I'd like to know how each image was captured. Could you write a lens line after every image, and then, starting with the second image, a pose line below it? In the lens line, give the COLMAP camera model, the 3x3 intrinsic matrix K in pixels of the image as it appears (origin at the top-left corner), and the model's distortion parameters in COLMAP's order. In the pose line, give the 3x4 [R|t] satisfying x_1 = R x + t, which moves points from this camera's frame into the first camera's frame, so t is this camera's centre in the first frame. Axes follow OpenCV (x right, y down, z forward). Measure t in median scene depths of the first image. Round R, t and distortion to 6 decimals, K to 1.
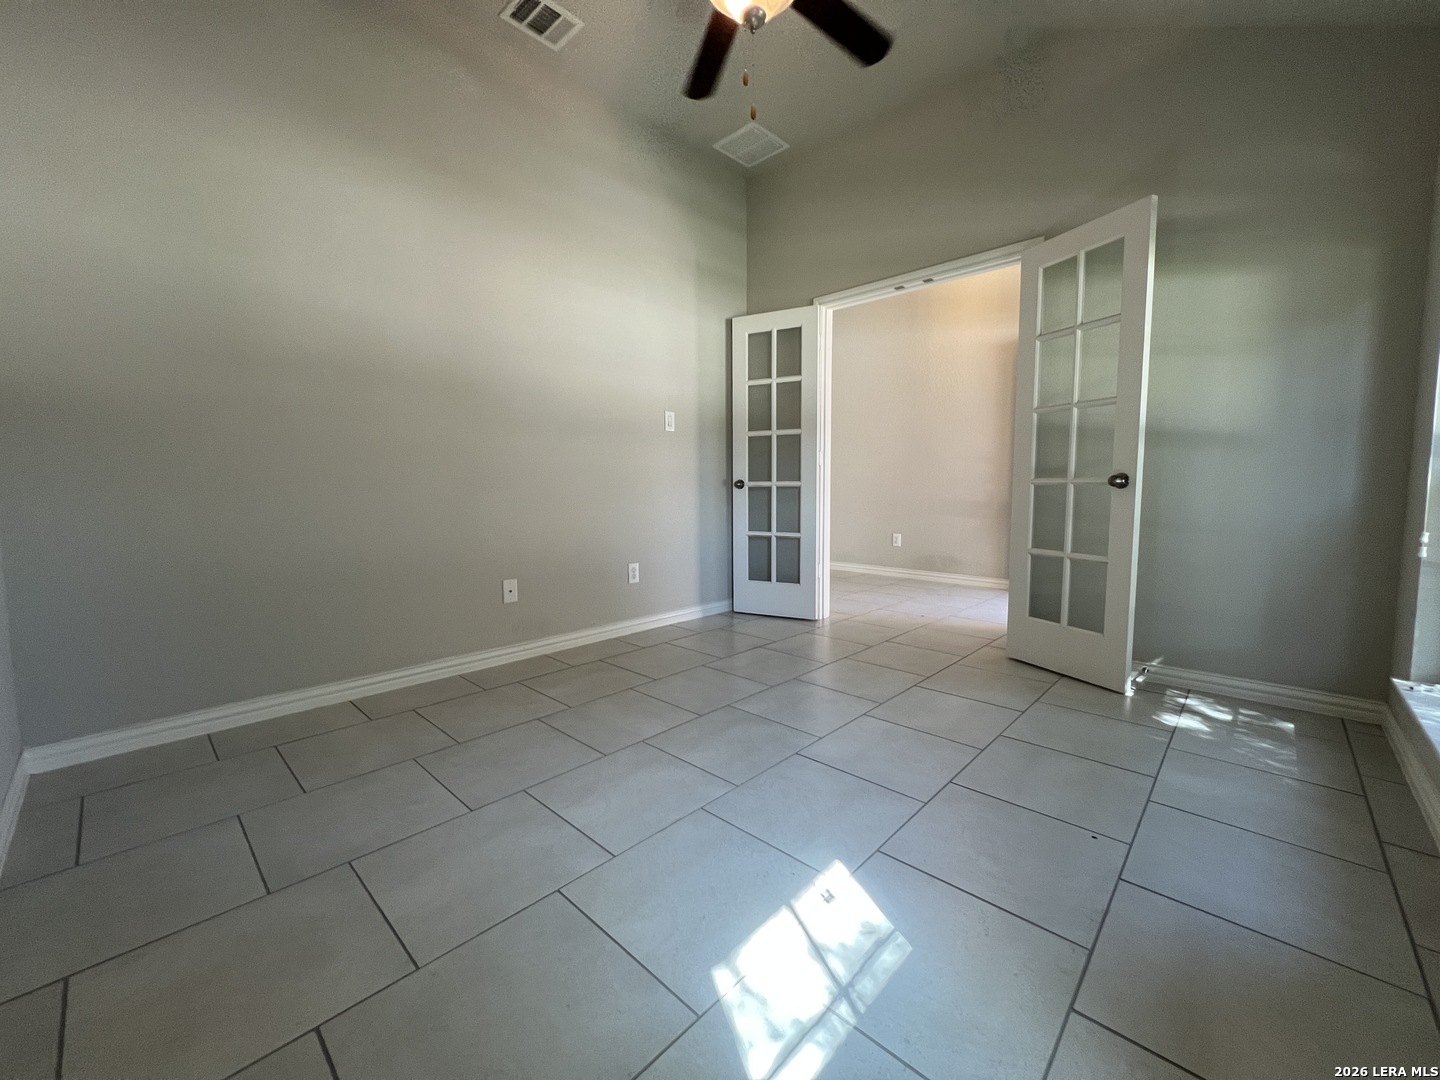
lens RADIAL K [[577.6, 0, 719.8], [0, 577.6, 536.9], [0, 0, 1]] dist [0.002295, -0.000131]
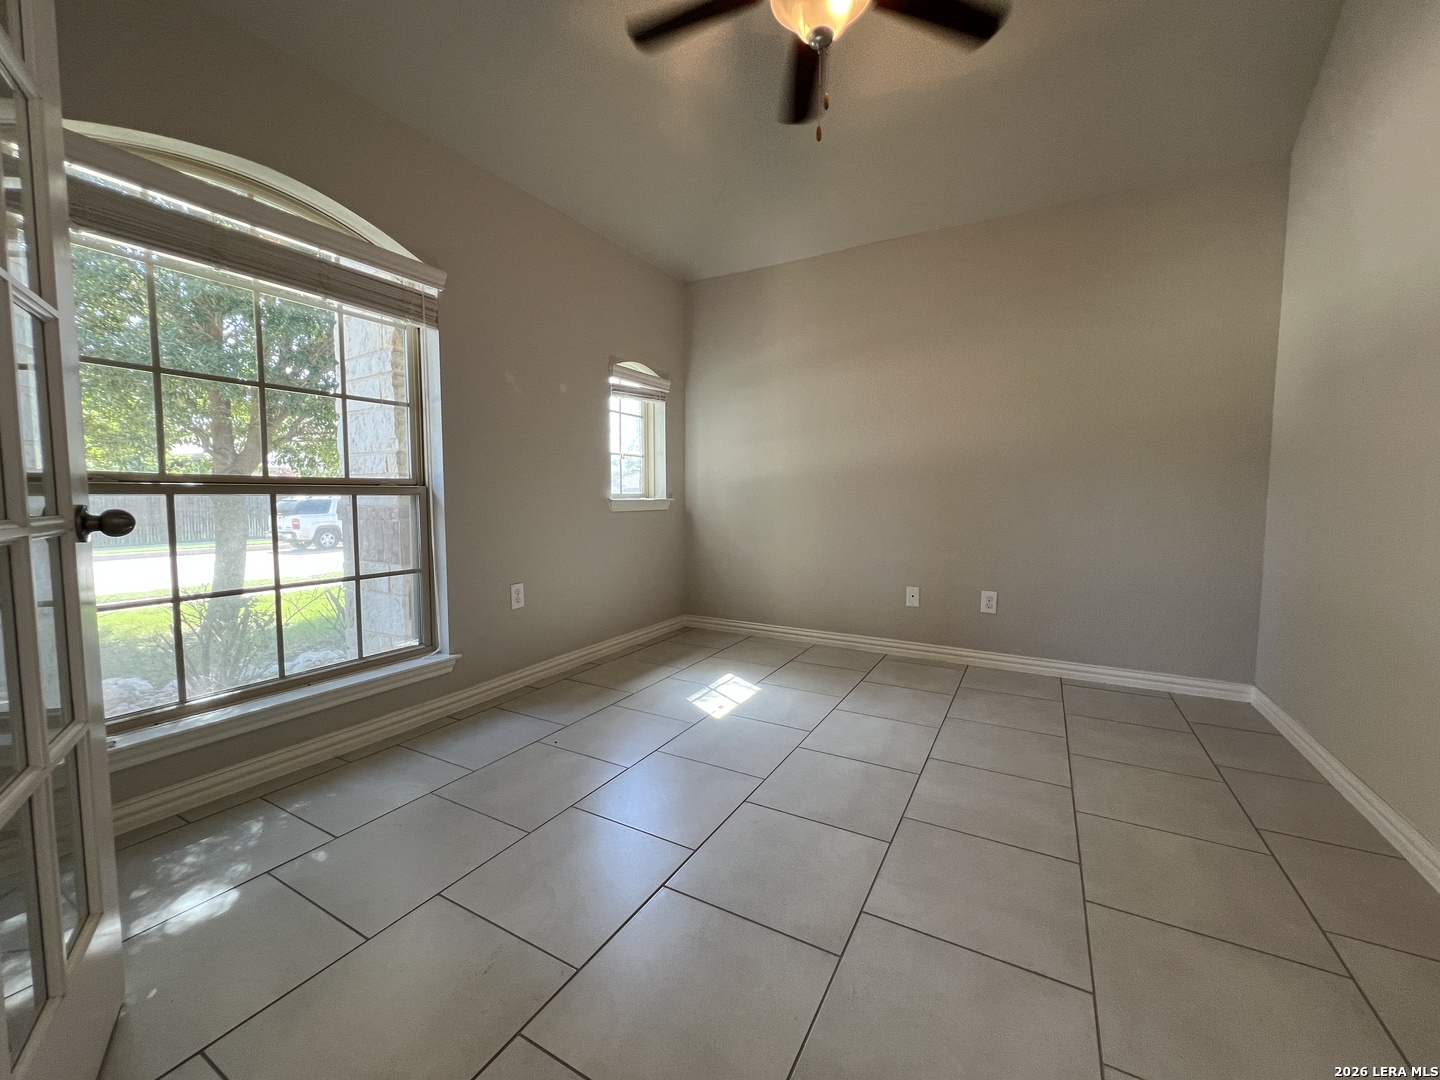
lens RADIAL K [[577.6, 0, 719.1], [0, 577.6, 538.4], [0, 0, 1]] dist [0.002295, -0.000131]
pose [[-0.969512, 0.012823, -0.244708, 0.620551], [-0.028449, 0.985987, 0.164377, -0.286701], [0.243387, 0.166327, -0.955562, 2.564328]]
